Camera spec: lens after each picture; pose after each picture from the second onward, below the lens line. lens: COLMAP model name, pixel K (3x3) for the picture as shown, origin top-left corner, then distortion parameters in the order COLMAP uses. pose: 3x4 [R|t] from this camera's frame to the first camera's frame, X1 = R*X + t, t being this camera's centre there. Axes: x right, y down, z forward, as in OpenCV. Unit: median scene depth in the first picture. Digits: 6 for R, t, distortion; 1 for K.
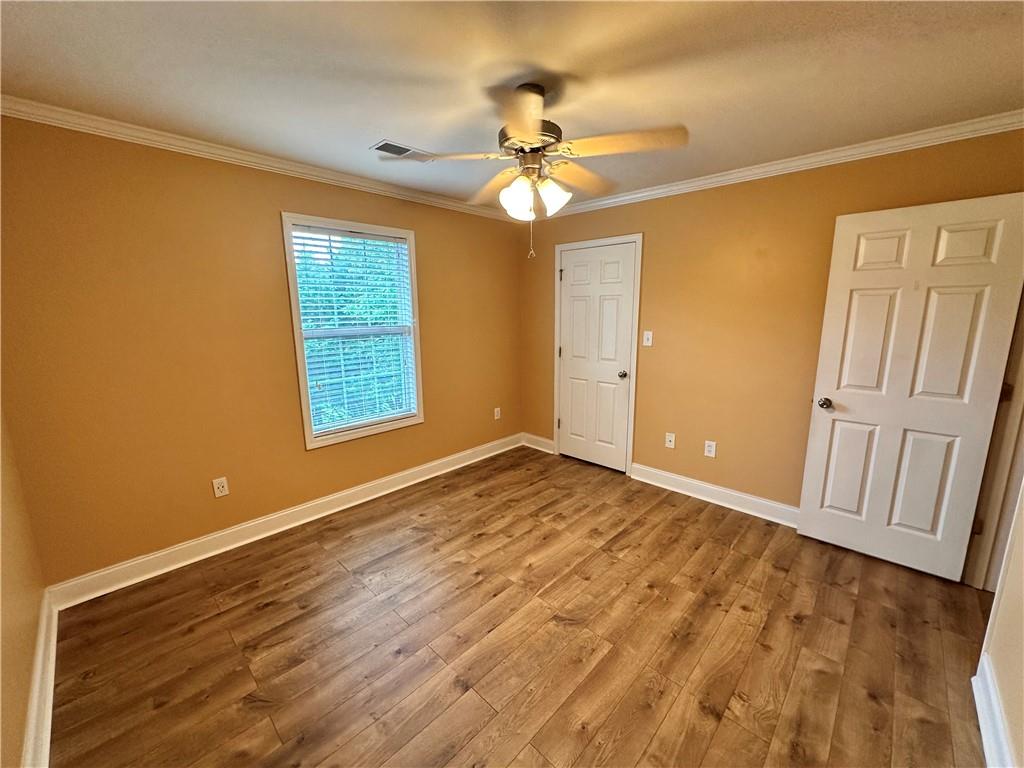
lens RADIAL K [[407.4, 0, 514.9], [0, 407.4, 385.9], [0, 0, 1]] dist [-0.008194, 0.000393]
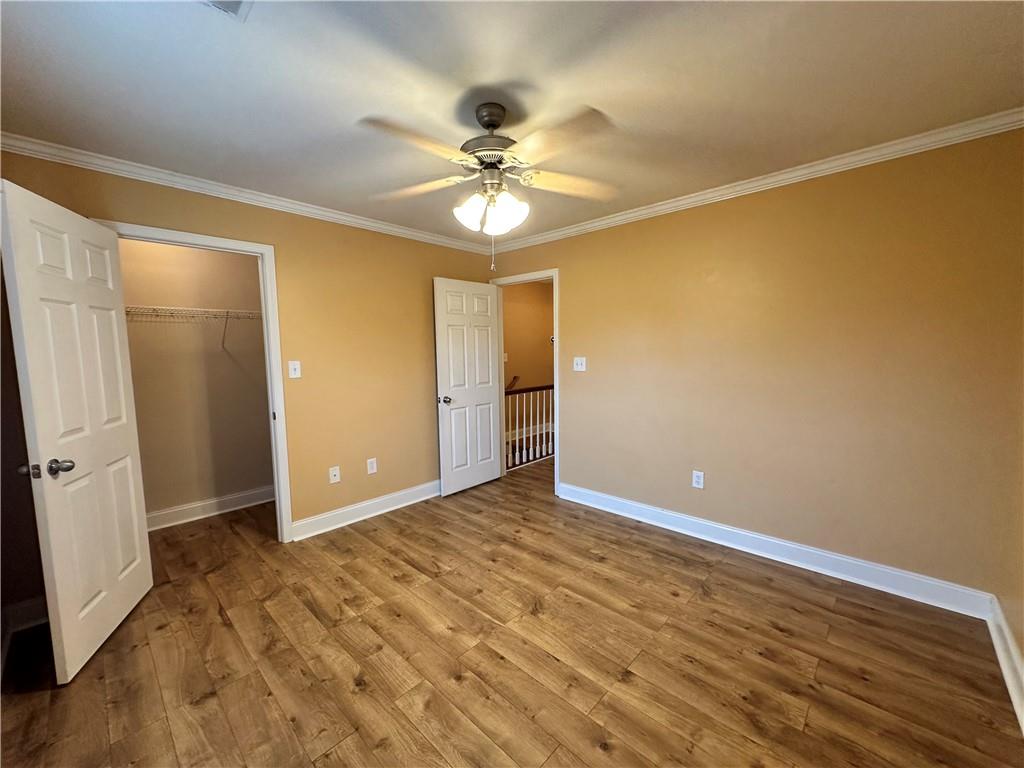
lens RADIAL K [[407.4, 0, 507.0], [0, 407.4, 388.9], [0, 0, 1]] dist [-0.008194, 0.000393]
pose [[0.001741, -0.093085, 0.995657, -0.729486], [0.200843, 0.975403, 0.090840, -0.088907], [-0.979622, 0.199812, 0.020393, 0.755634]]
